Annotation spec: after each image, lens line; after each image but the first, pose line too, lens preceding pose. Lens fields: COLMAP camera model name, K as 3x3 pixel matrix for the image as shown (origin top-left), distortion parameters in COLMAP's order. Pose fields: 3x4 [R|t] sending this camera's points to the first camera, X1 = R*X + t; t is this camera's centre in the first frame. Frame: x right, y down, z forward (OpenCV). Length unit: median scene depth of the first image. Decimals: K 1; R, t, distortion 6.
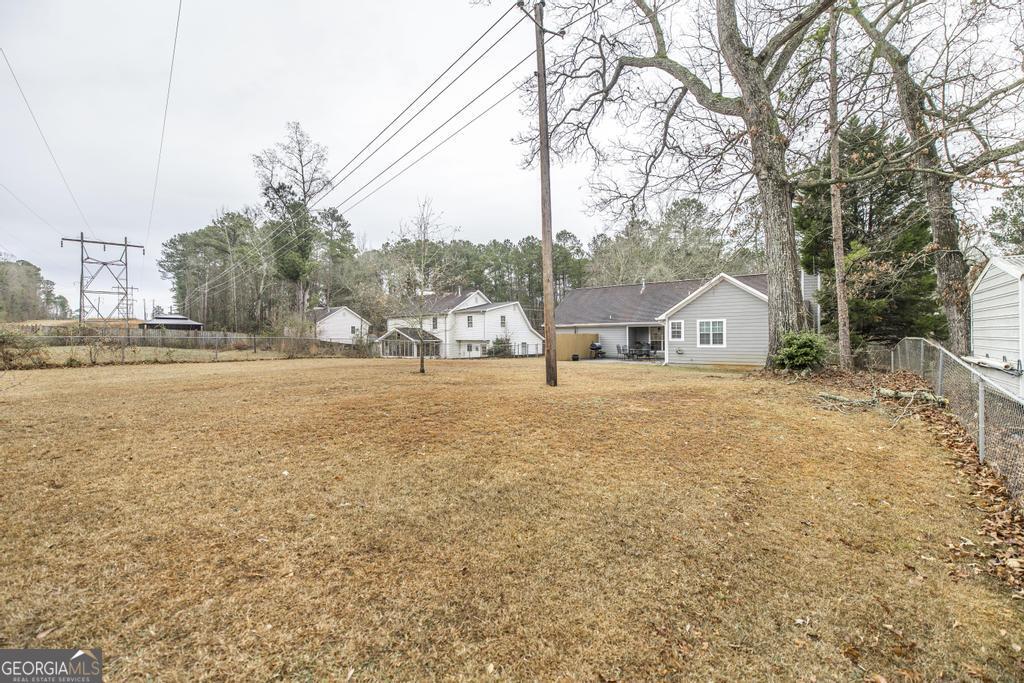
lens RADIAL K [[449.7, 0, 512.0], [0, 449.7, 341.5], [0, 0, 1]] dist [-0.000266, -0.000005]
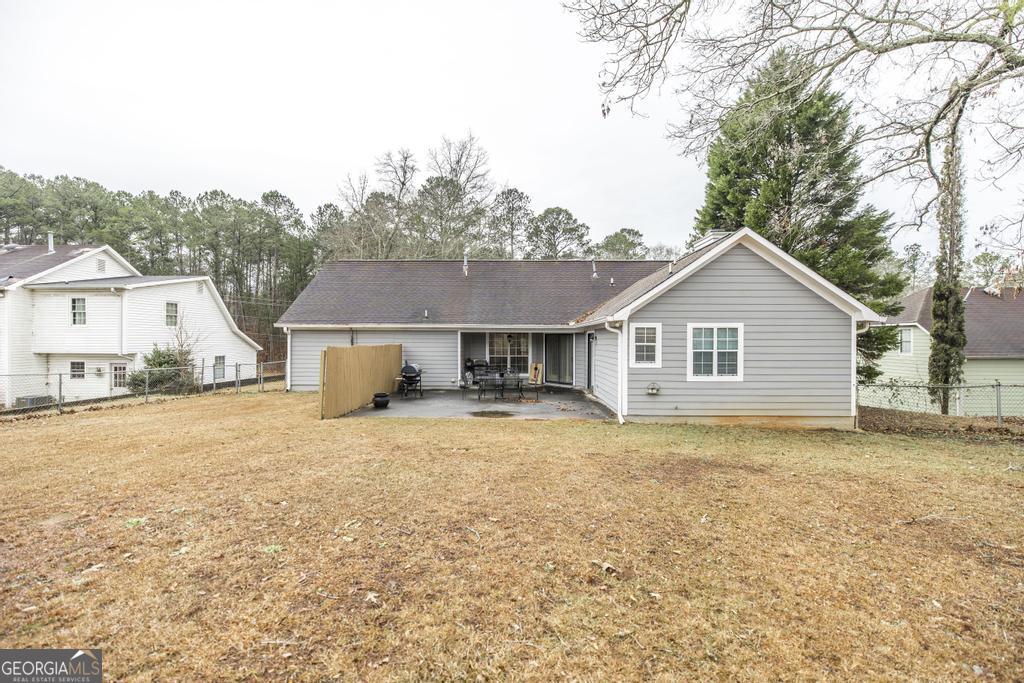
lens RADIAL K [[465.9, 0, 512.0], [0, 465.9, 341.5], [0, 0, 1]] dist [-0.001069, 0.000124]
pose [[0.812309, 0.007412, 0.583181, -0.015082], [-0.004413, 0.999969, -0.006562, -0.013839], [-0.583211, 0.002757, 0.812316, 0.392775]]
